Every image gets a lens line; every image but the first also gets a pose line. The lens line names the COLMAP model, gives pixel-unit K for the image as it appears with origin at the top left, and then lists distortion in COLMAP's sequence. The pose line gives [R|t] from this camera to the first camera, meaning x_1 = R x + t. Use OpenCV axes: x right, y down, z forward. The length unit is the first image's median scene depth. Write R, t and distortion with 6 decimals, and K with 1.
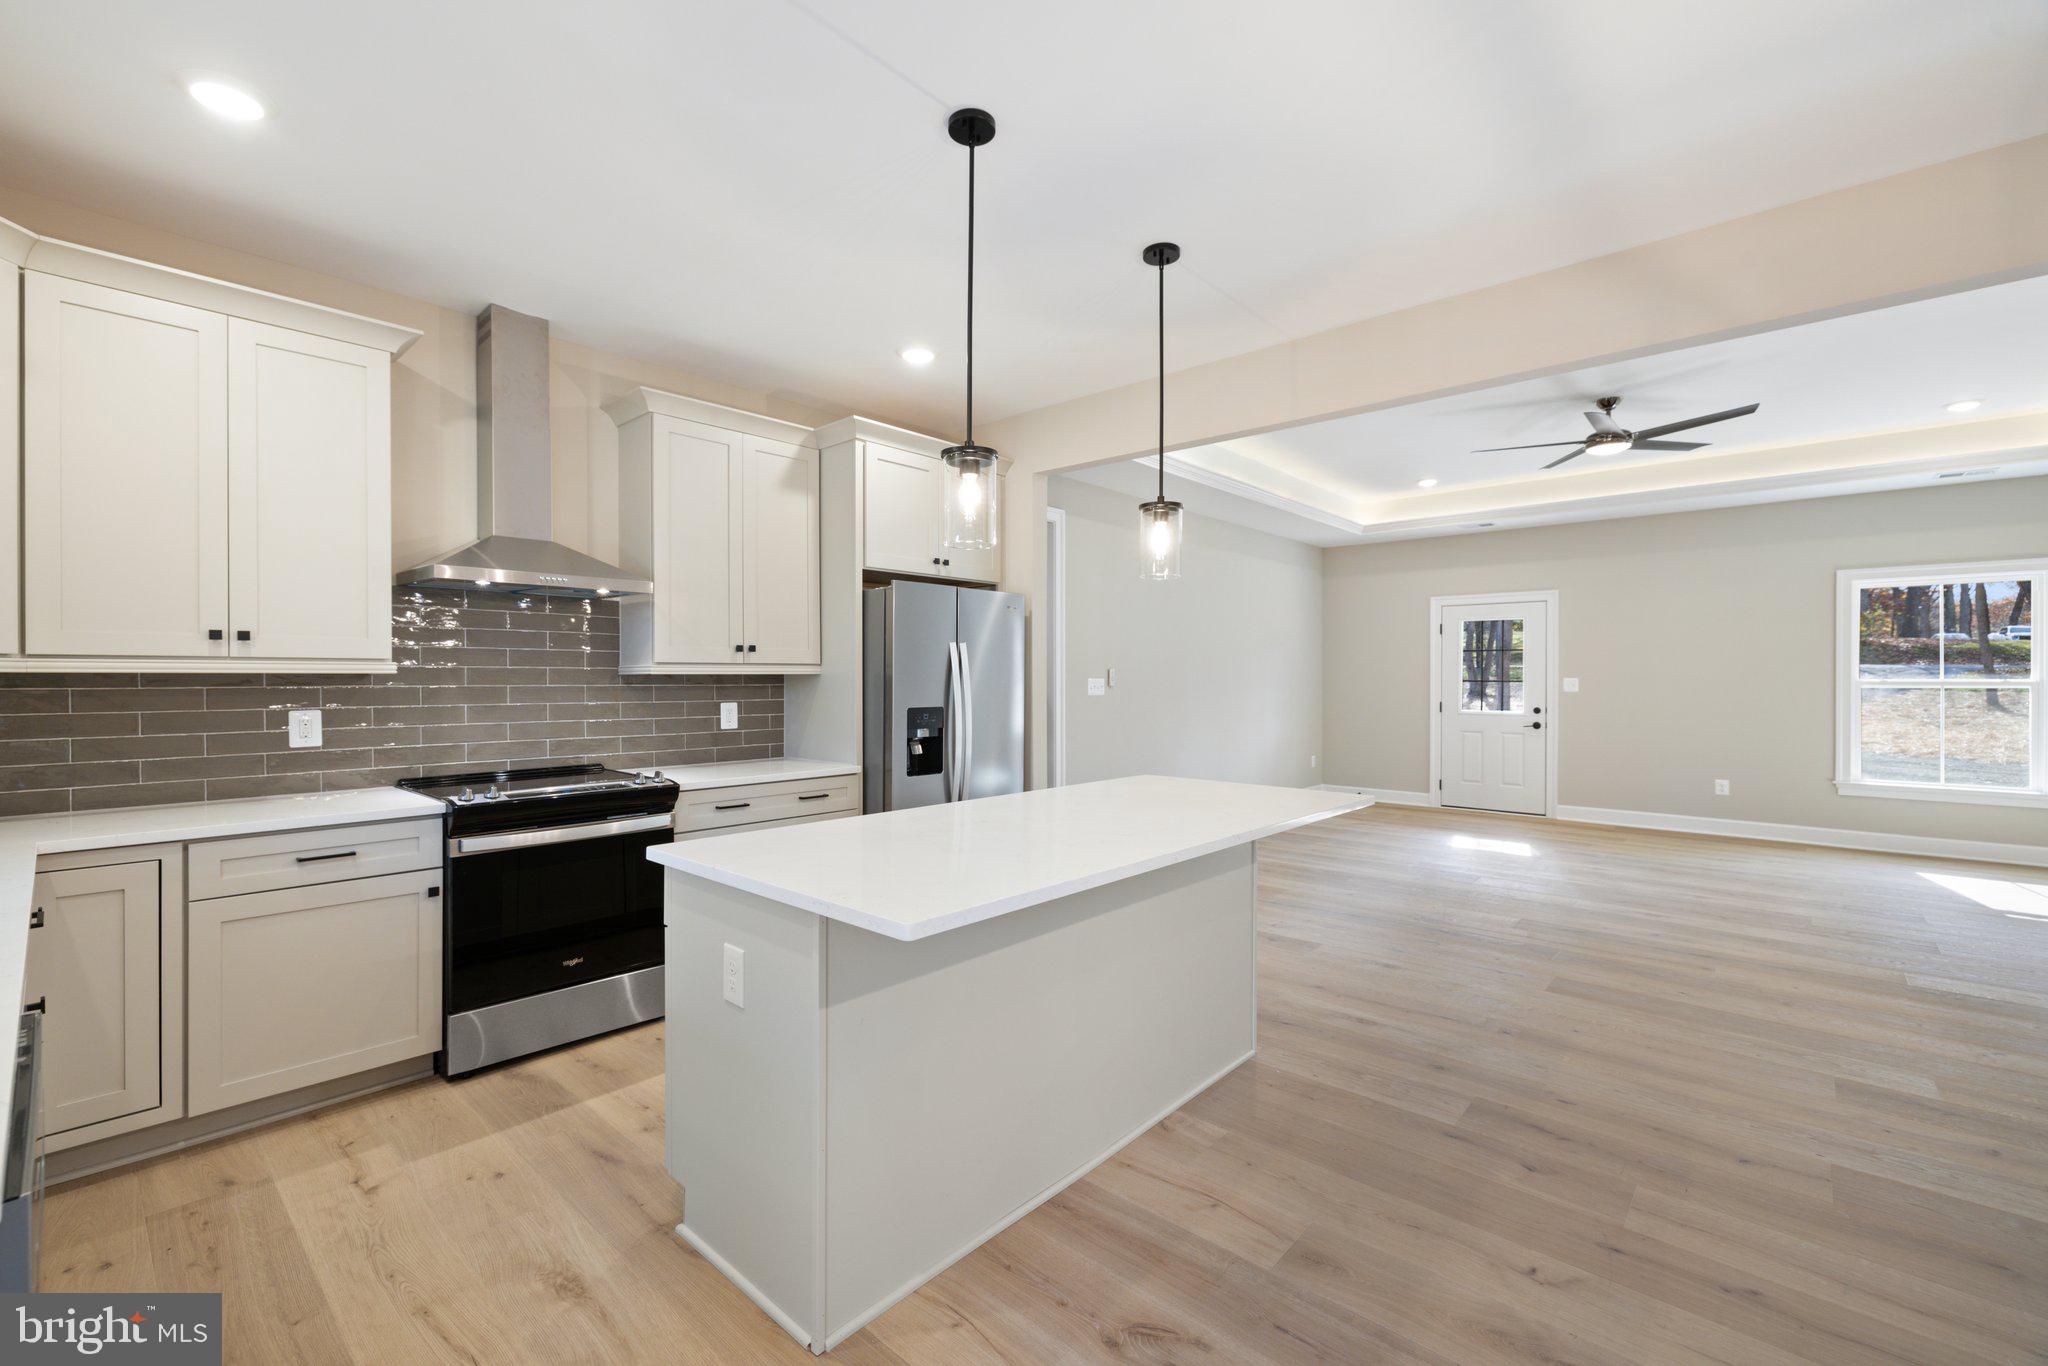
lens RADIAL K [[869.6, 0, 1024.0], [0, 869.6, 683.0], [0, 0, 1]] dist [-0.000903, 0.000021]
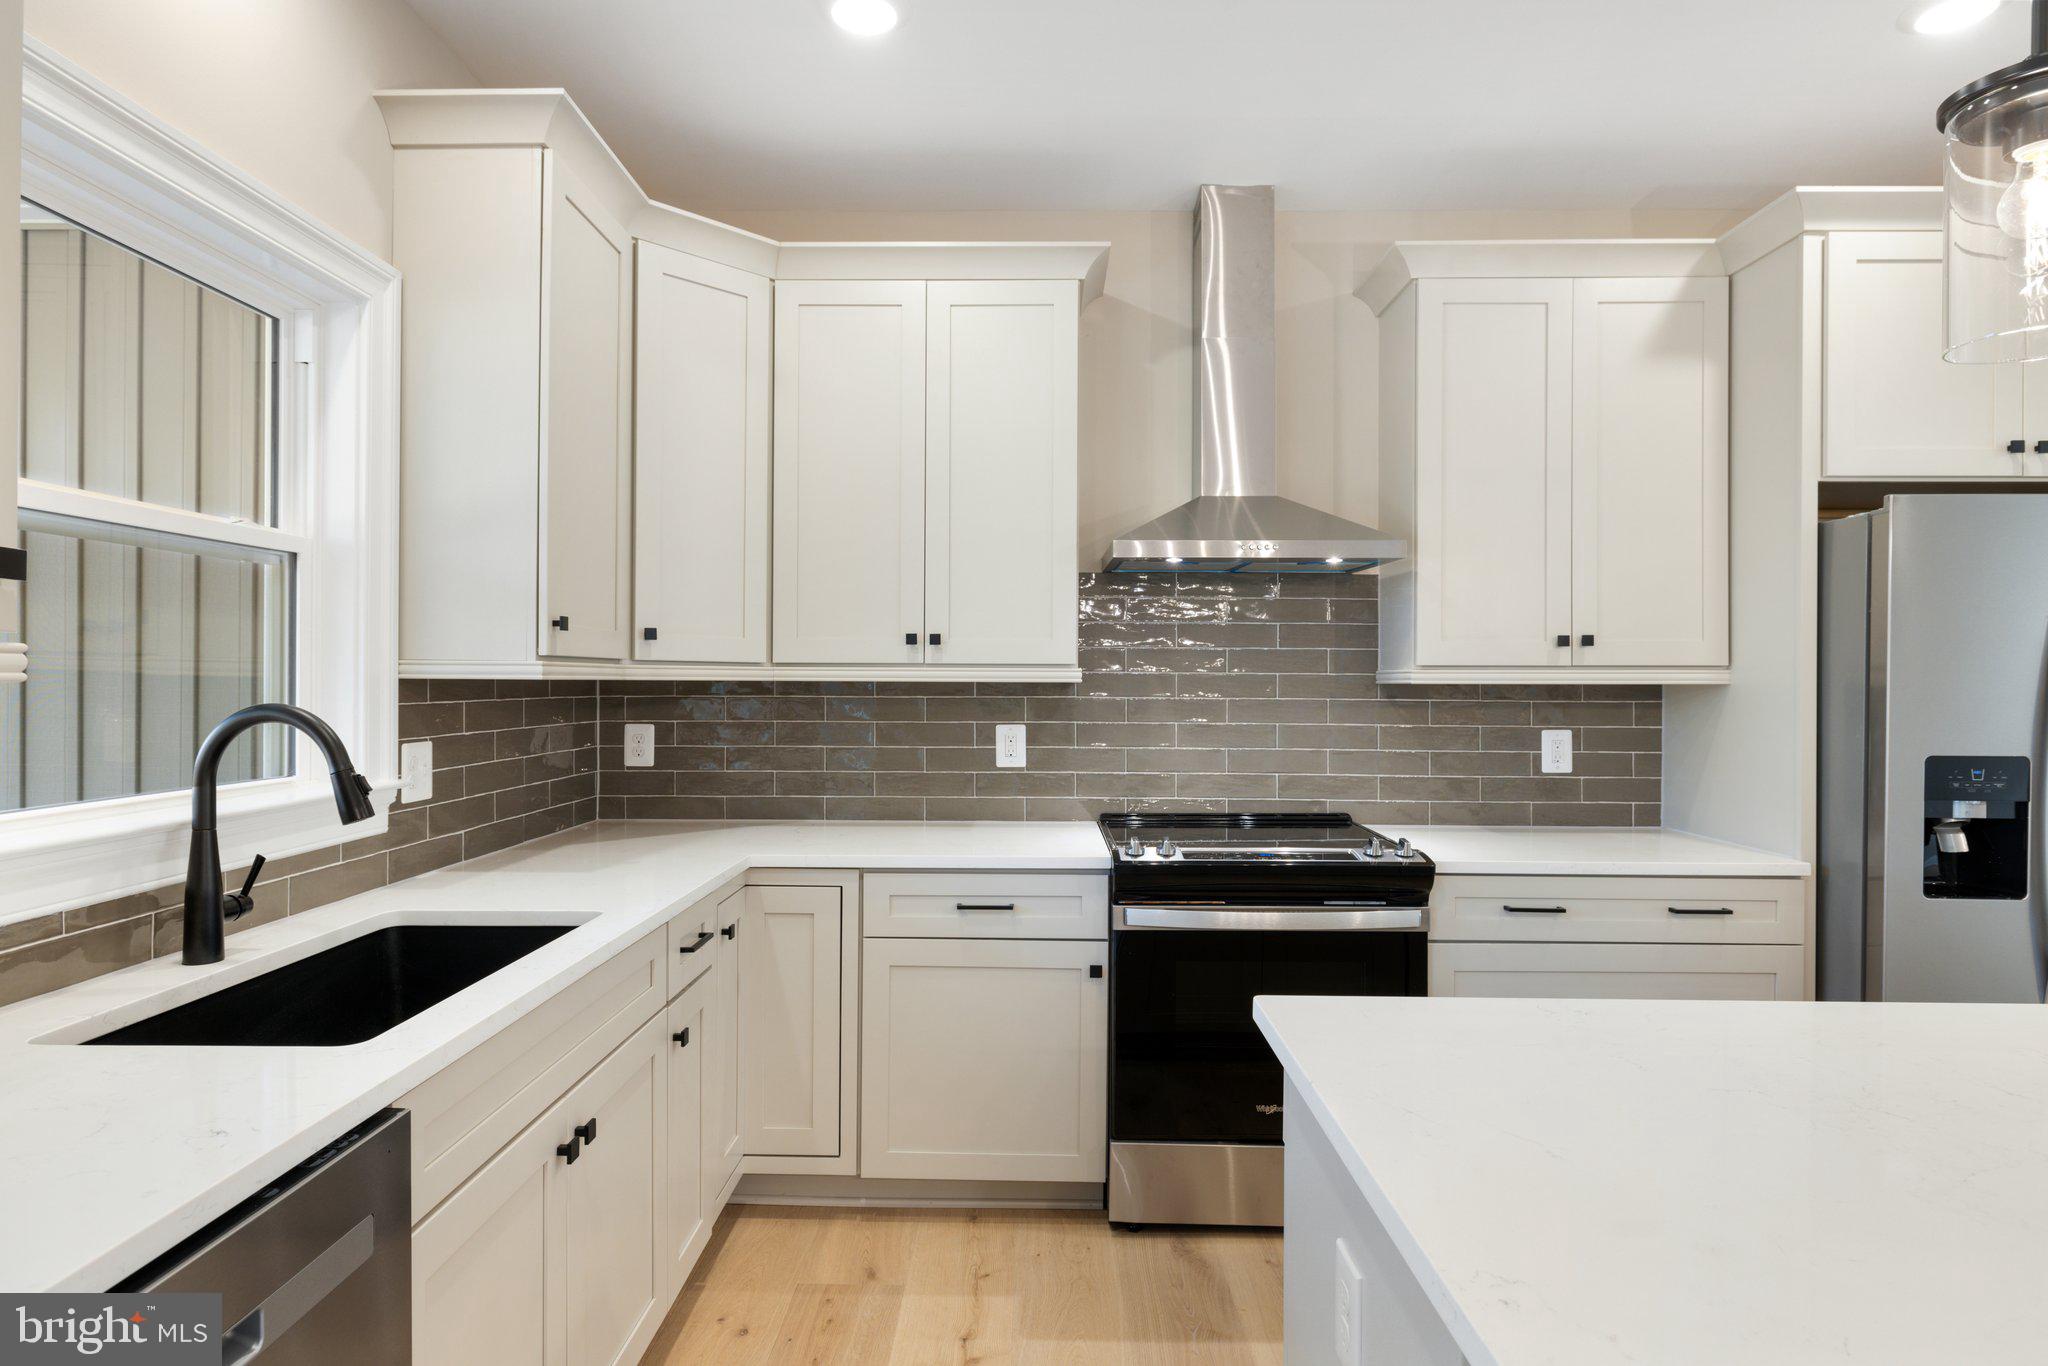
lens RADIAL K [[1098.4, 0, 1024.0], [0, 1098.4, 683.0], [0, 0, 1]] dist [0.000376, -0.000106]
pose [[0.650243, 0.006064, -0.759702, 0.004938], [-0.009710, 0.999953, -0.000329, -0.008393], [0.759664, 0.007590, 0.650272, 0.270994]]
